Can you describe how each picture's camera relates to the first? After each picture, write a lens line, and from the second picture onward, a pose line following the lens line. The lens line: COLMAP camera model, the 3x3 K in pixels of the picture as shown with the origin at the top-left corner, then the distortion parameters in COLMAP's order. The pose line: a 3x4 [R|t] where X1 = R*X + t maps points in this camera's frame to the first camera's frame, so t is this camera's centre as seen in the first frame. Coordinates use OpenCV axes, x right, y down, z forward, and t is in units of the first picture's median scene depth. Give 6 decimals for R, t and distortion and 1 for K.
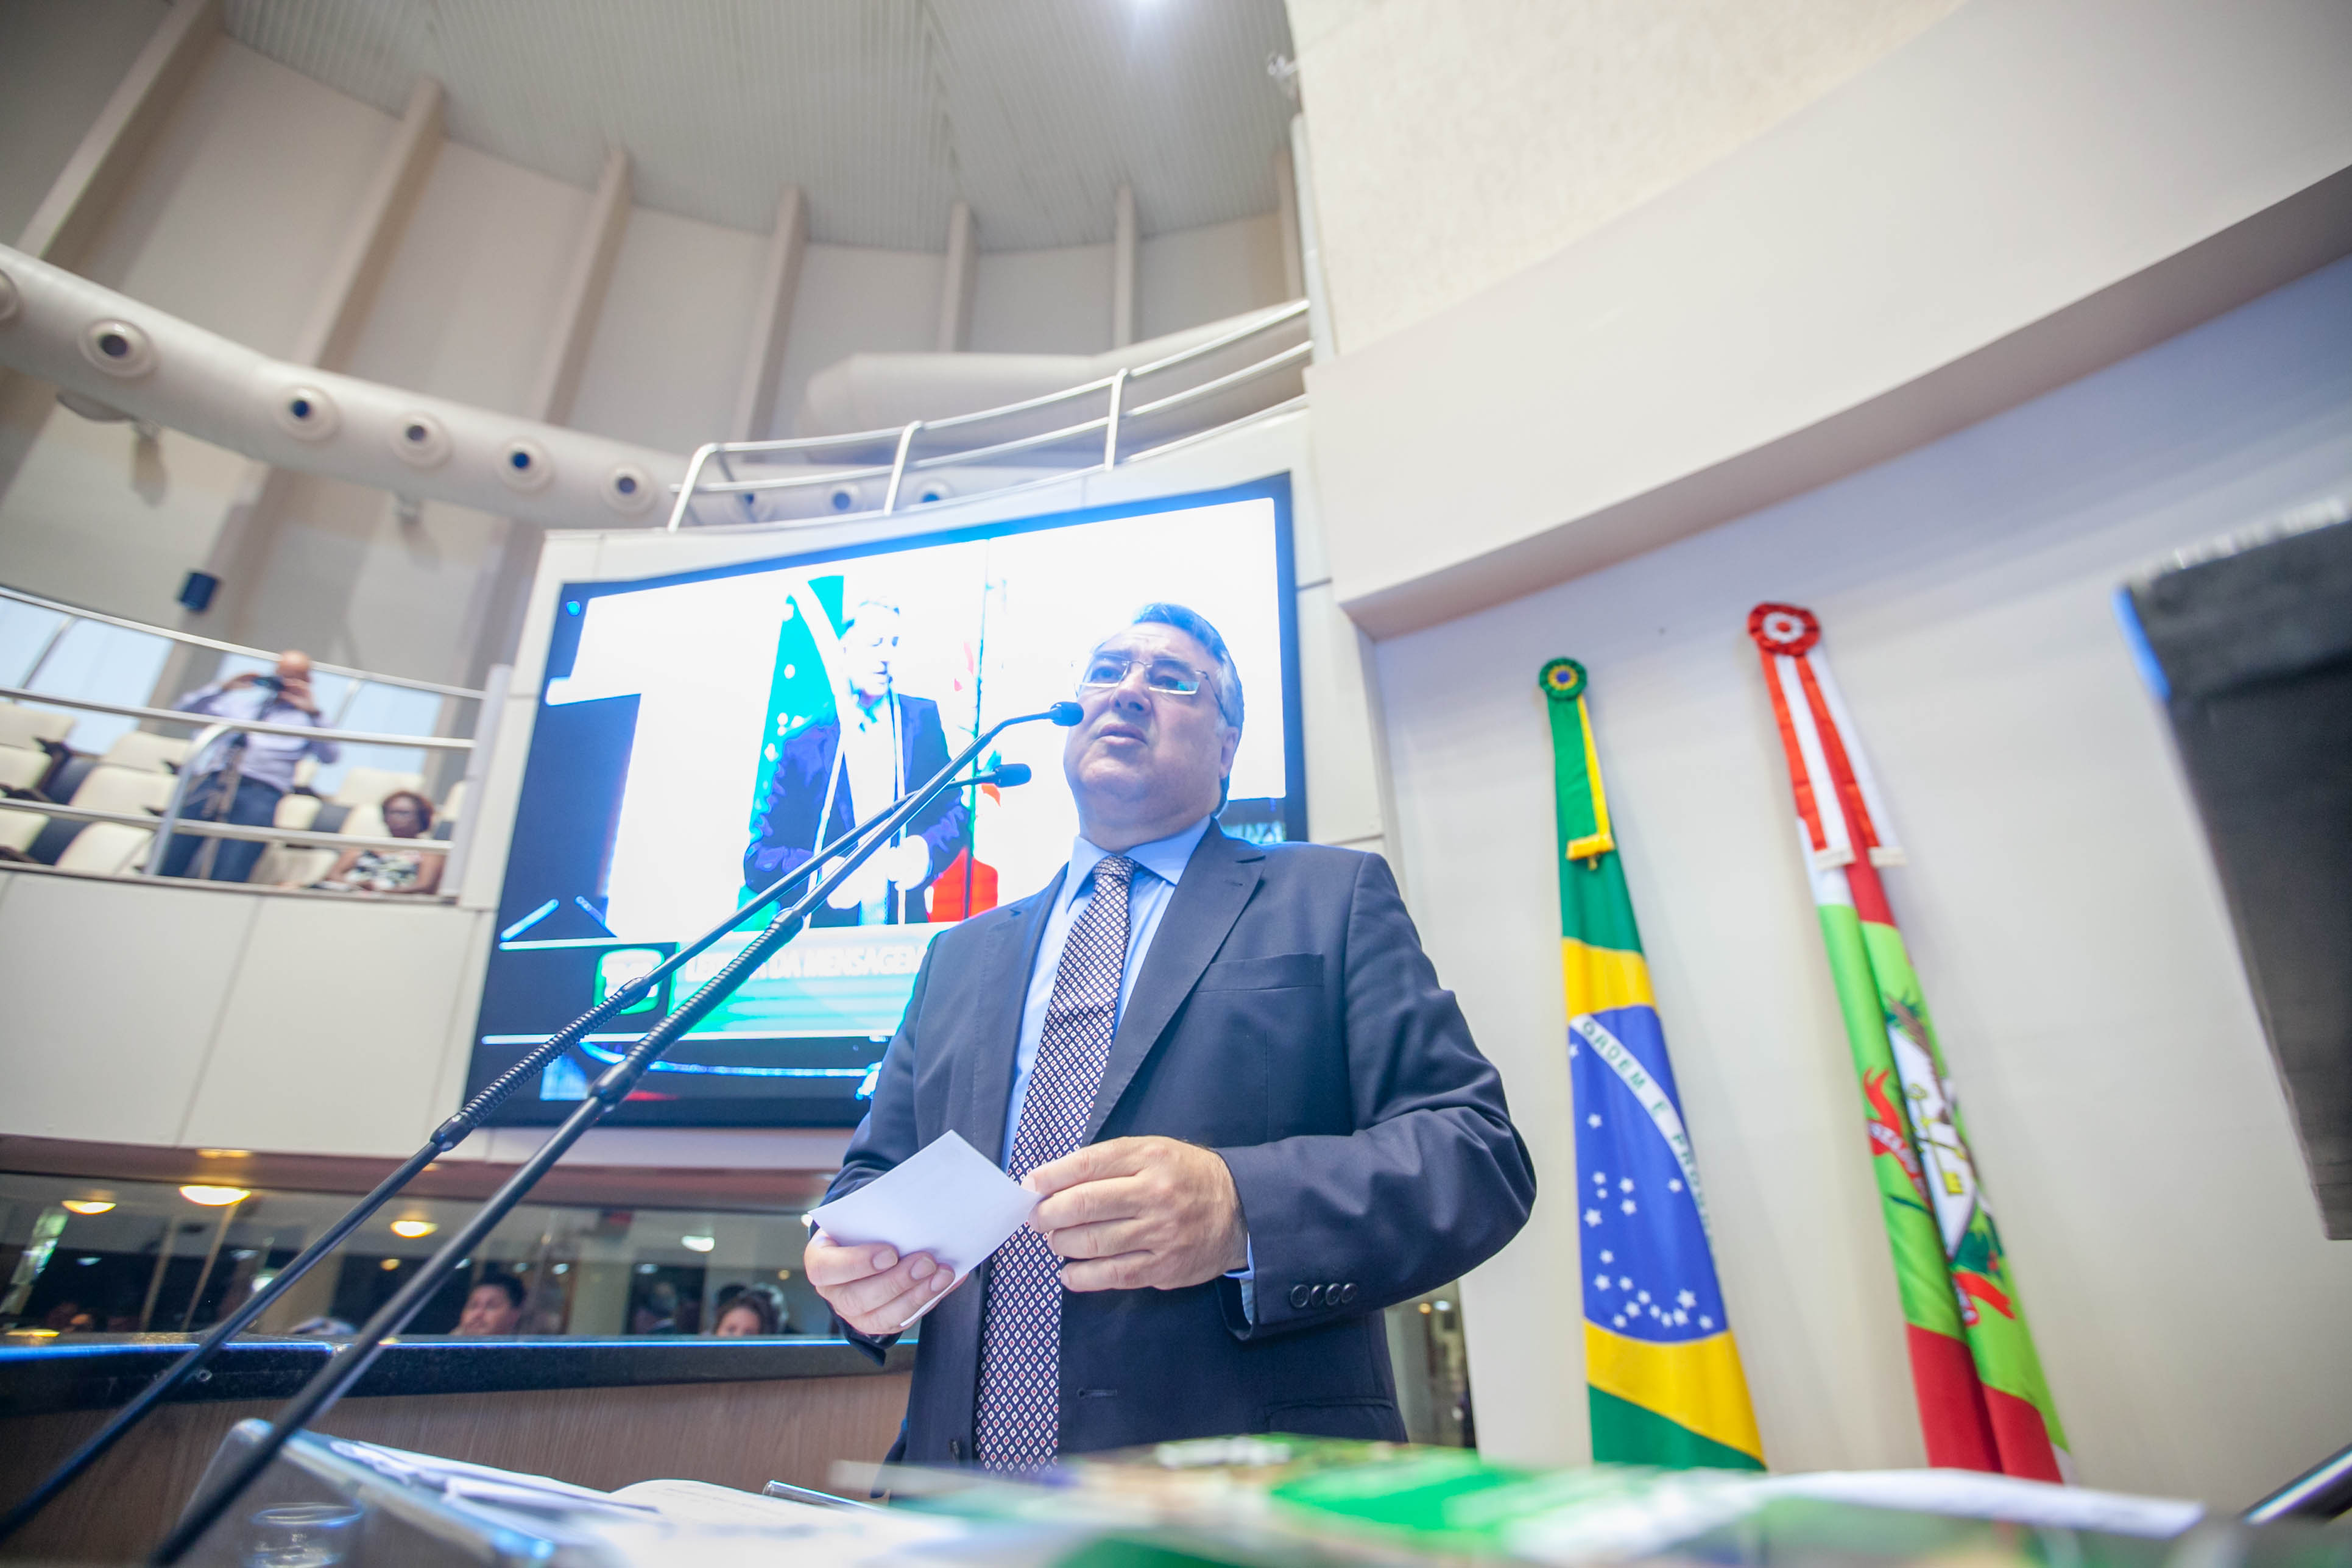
lens RADIAL K [[1078.4, 0, 1177.4], [0, 1078.4, 785.6], [0, 0, 1]] dist [-0.025468, 0.006006]
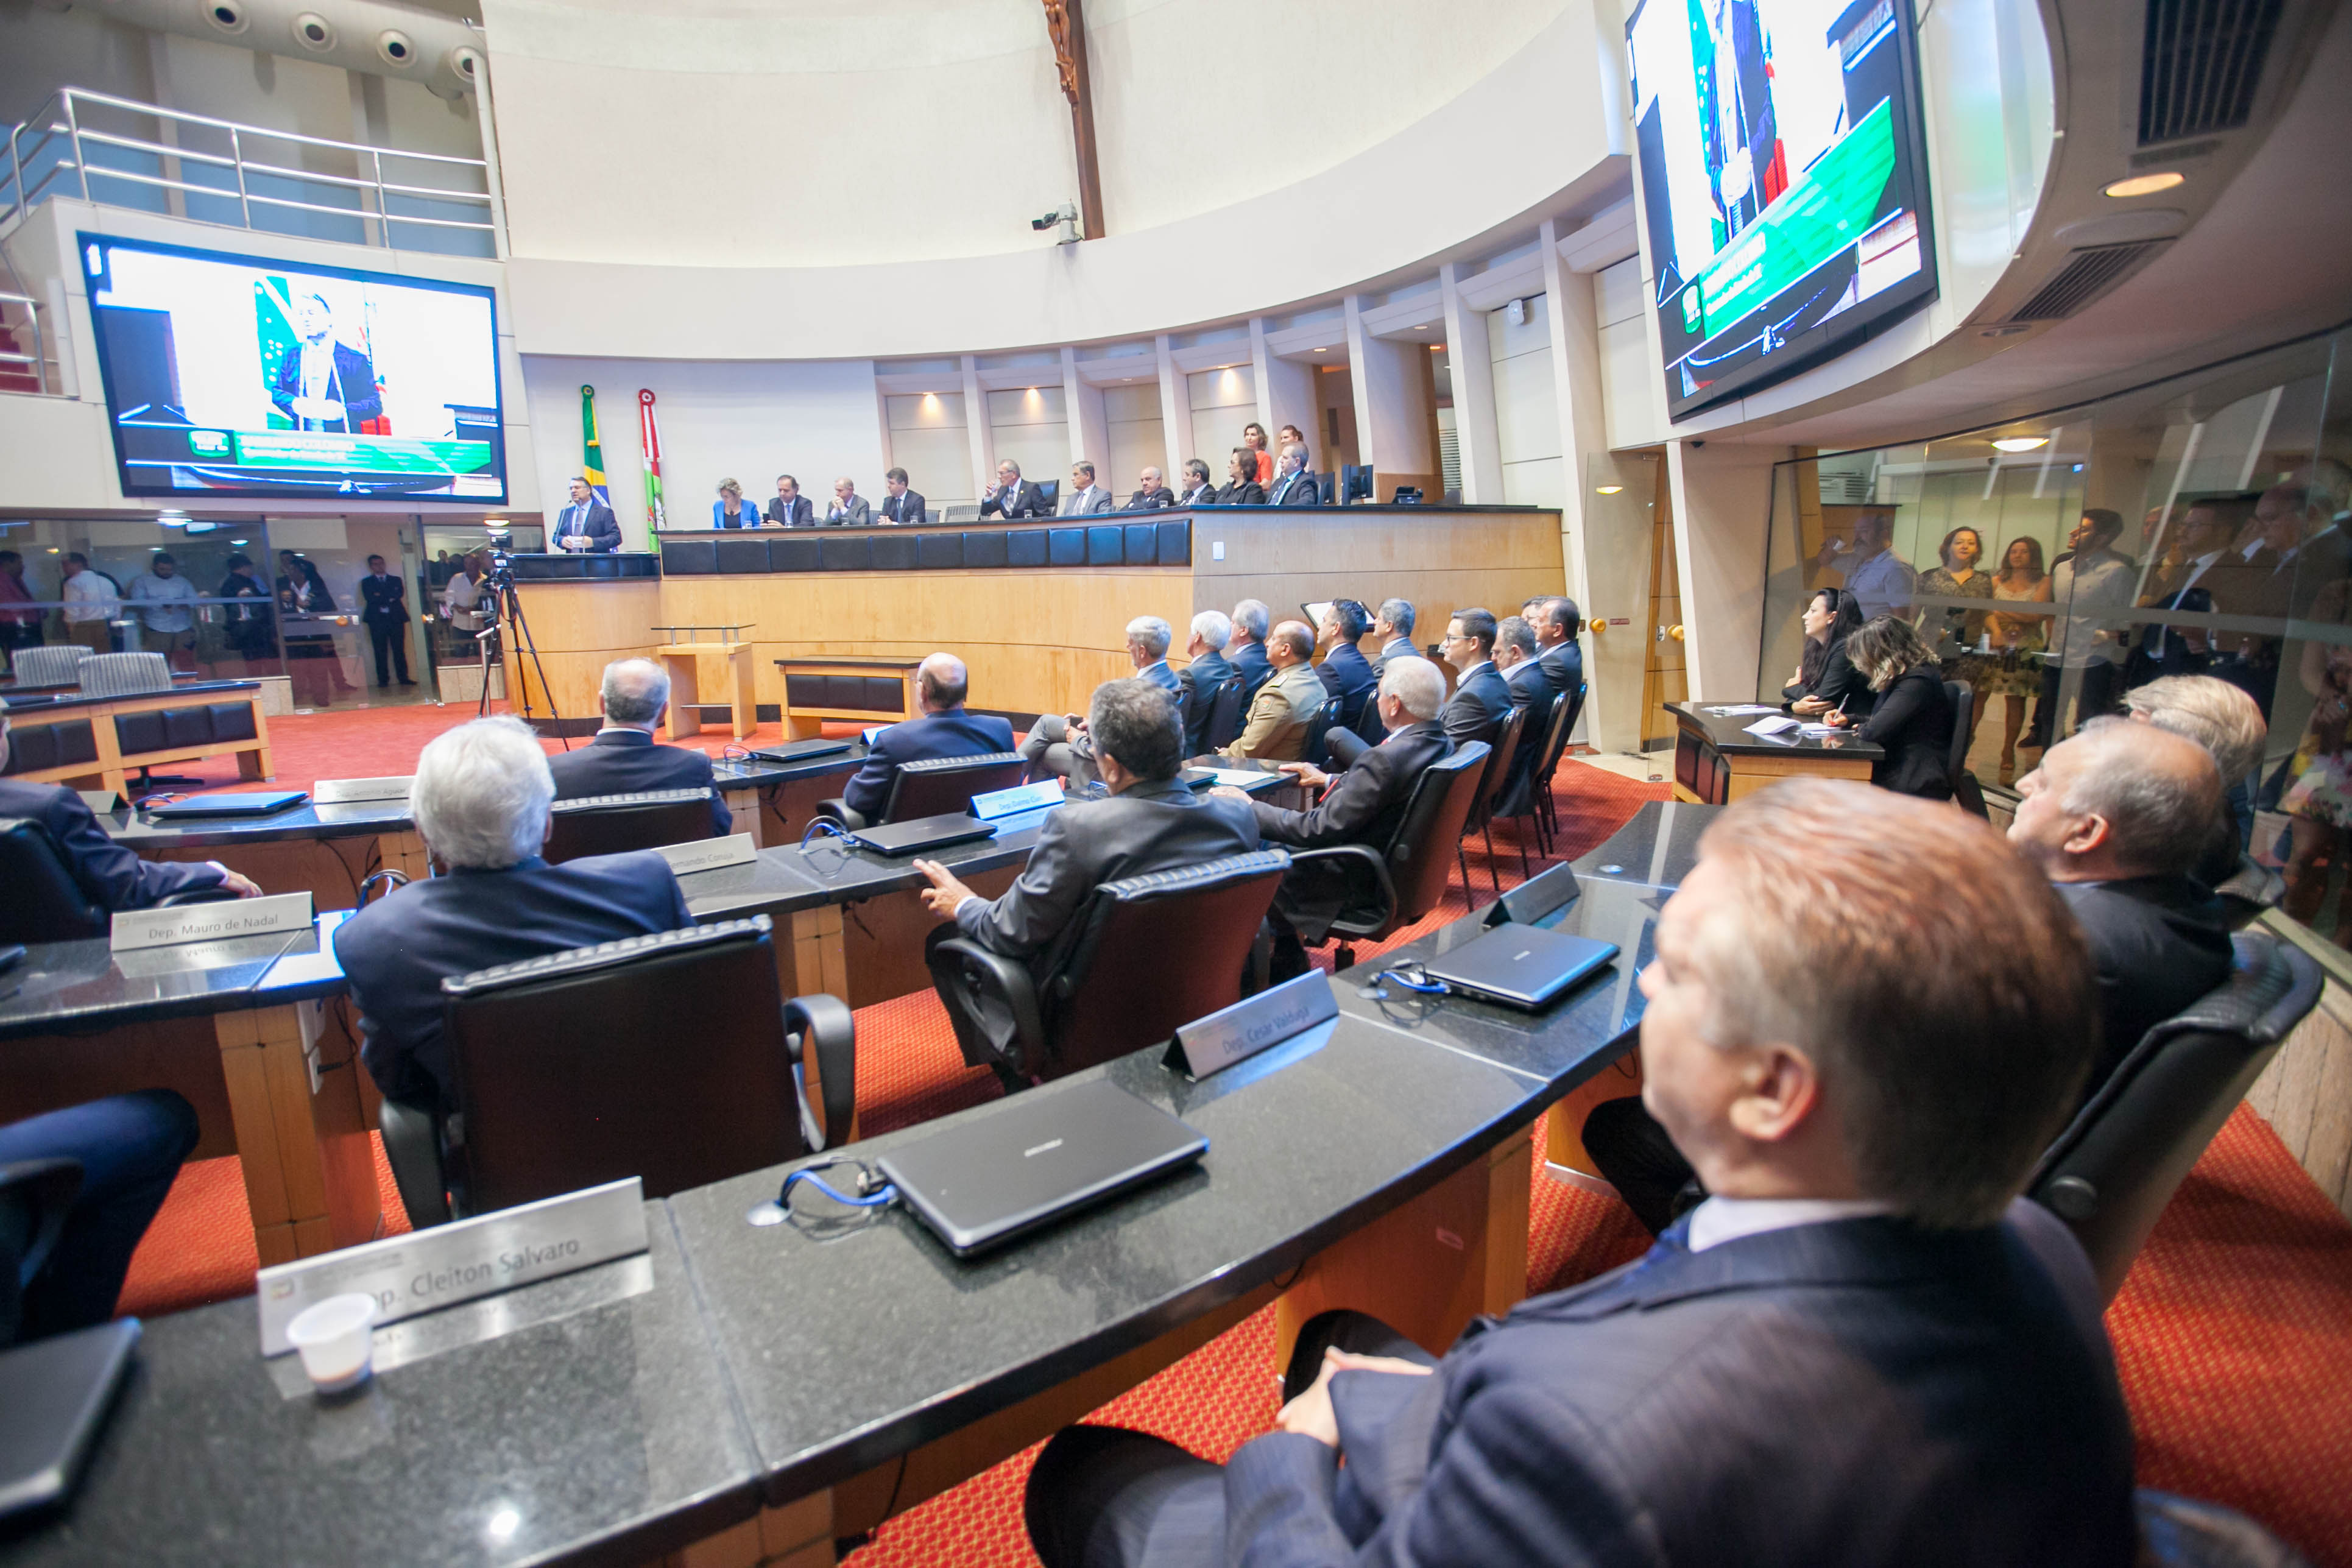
lens RADIAL K [[1078.4, 0, 1176.4], [0, 1078.4, 772.2], [0, 0, 1]] dist [-0.025468, 0.006006]
pose [[0.530030, -0.203515, 0.823195, -1.552747], [-0.365252, 0.821311, 0.438224, -1.148574], [-0.765284, -0.532945, 0.360985, -2.152779]]
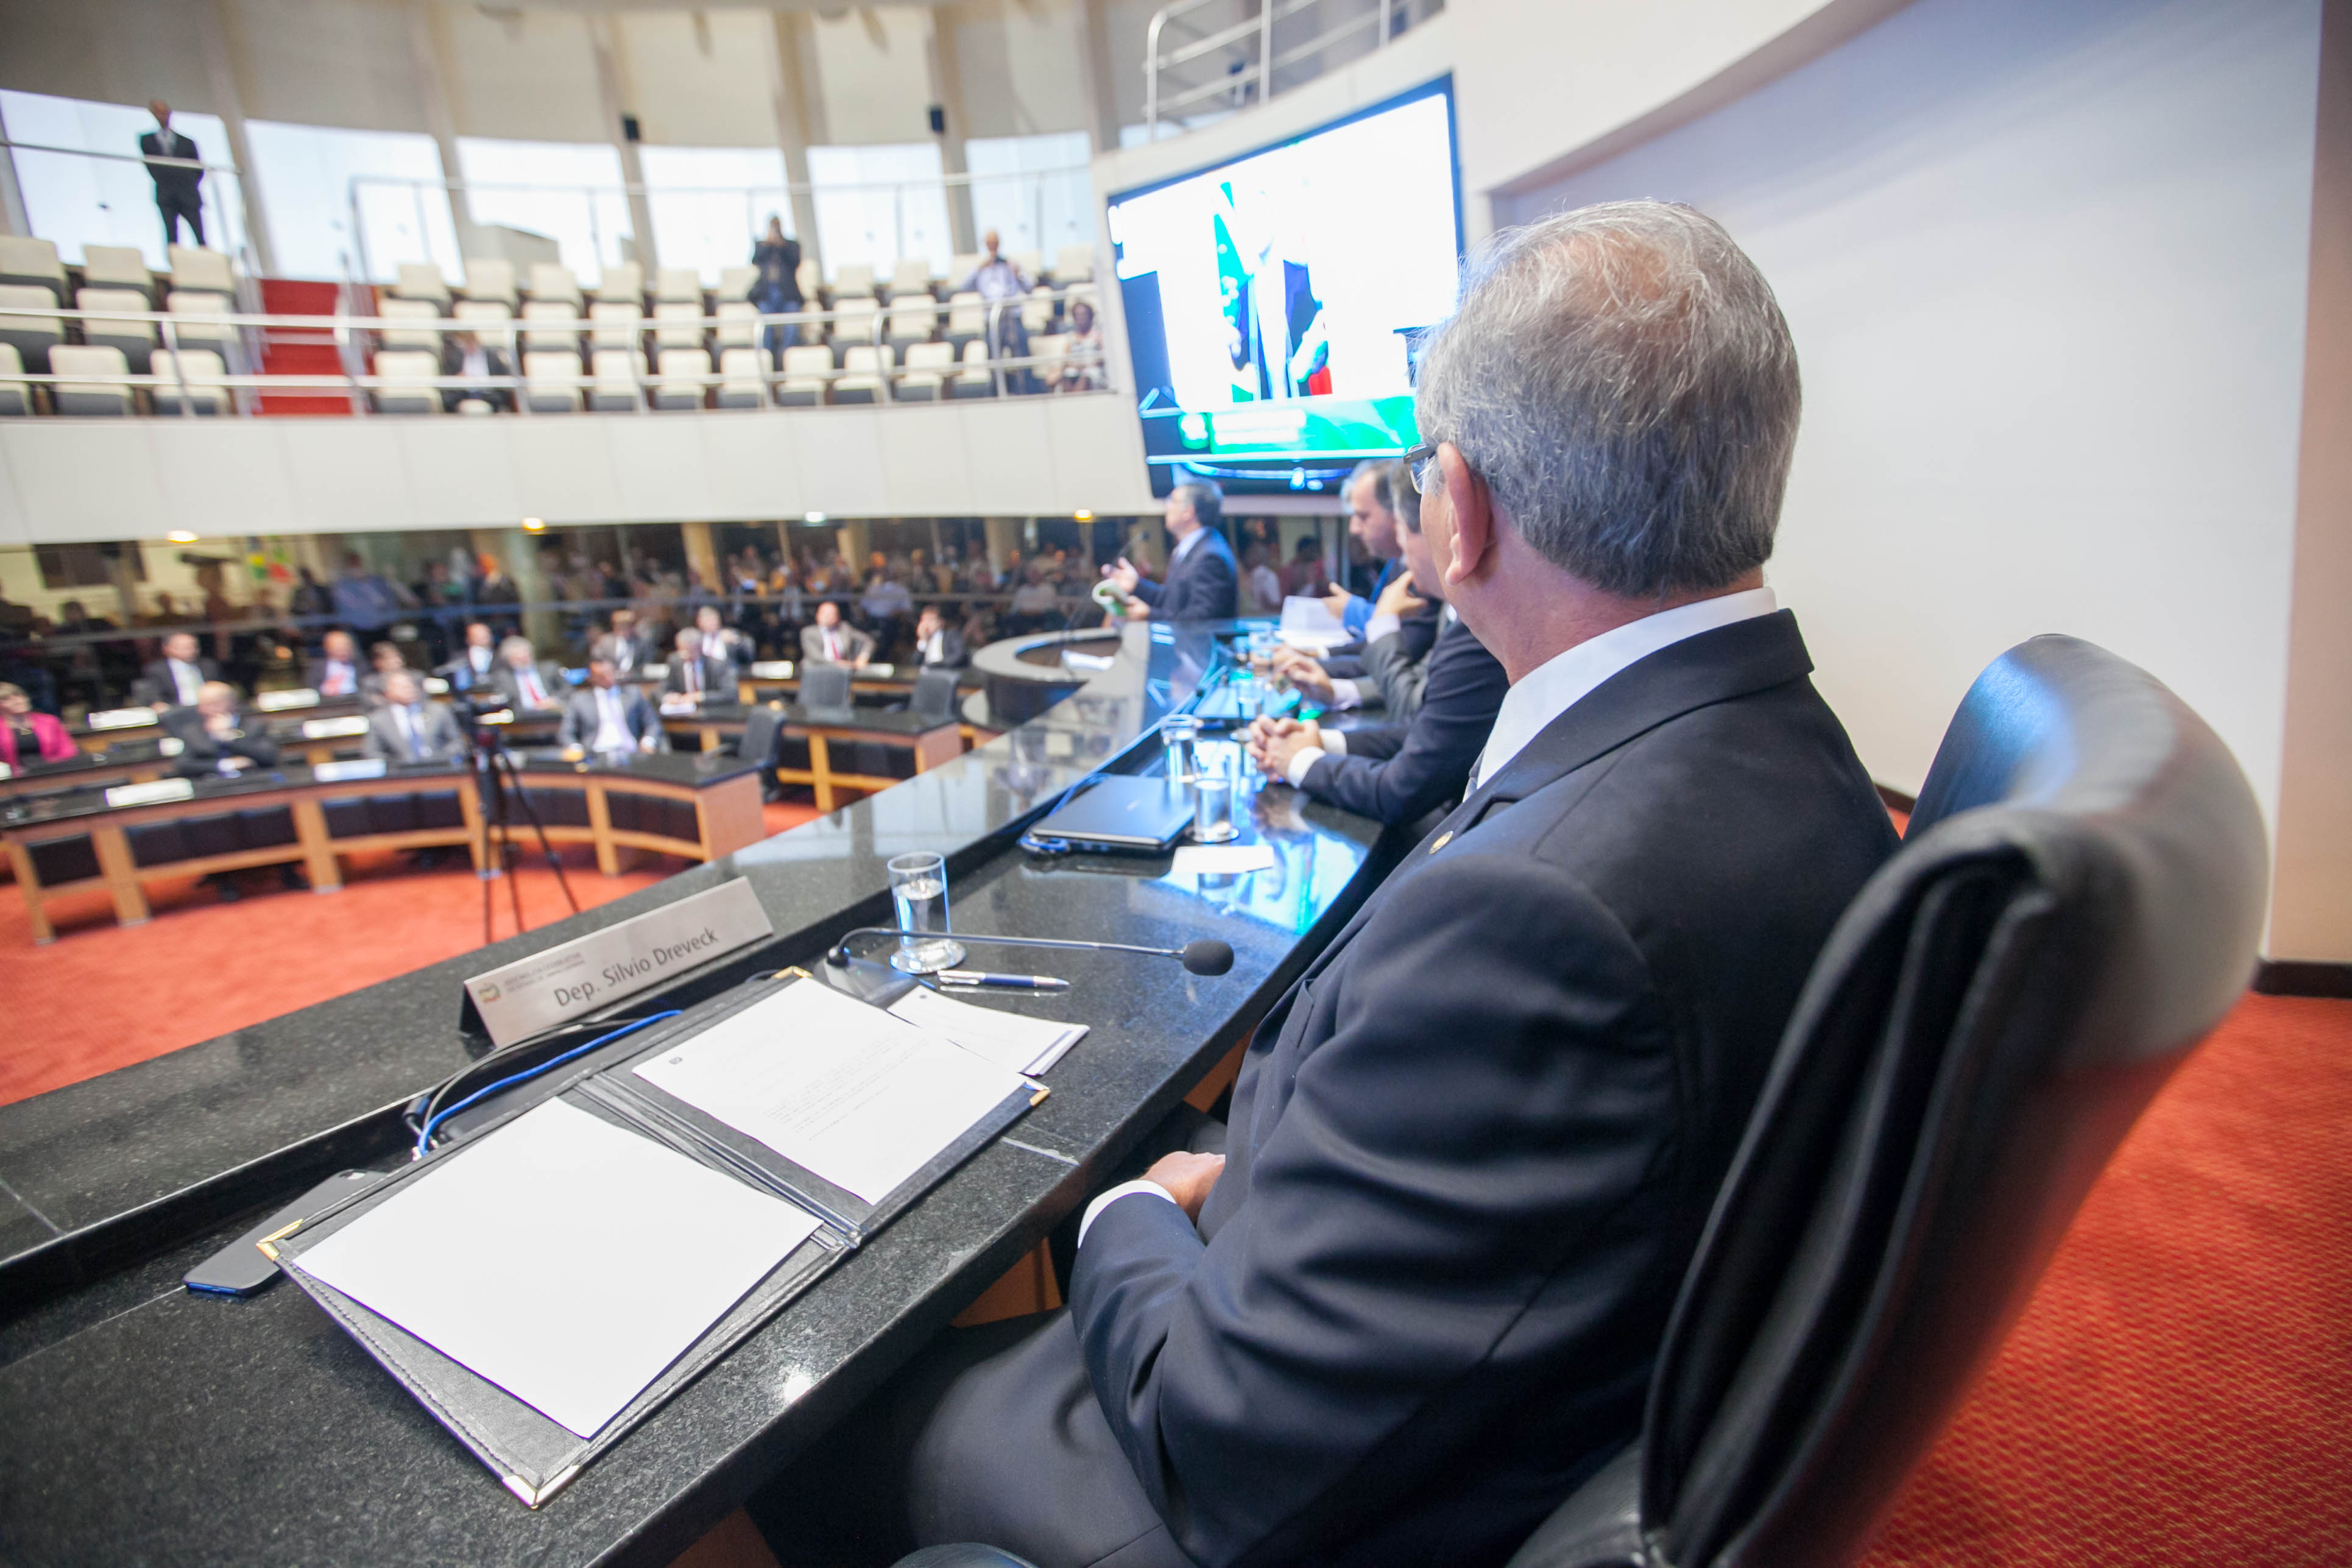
lens RADIAL K [[1078.4, 0, 1186.7], [0, 1078.4, 759.3], [0, 0, 1]] dist [-0.025468, 0.006006]
pose [[0.802590, 0.103605, -0.587465, 0.752414], [0.312301, 0.766083, 0.561770, -0.497304], [0.508249, -0.634337, 0.582494, -0.605445]]
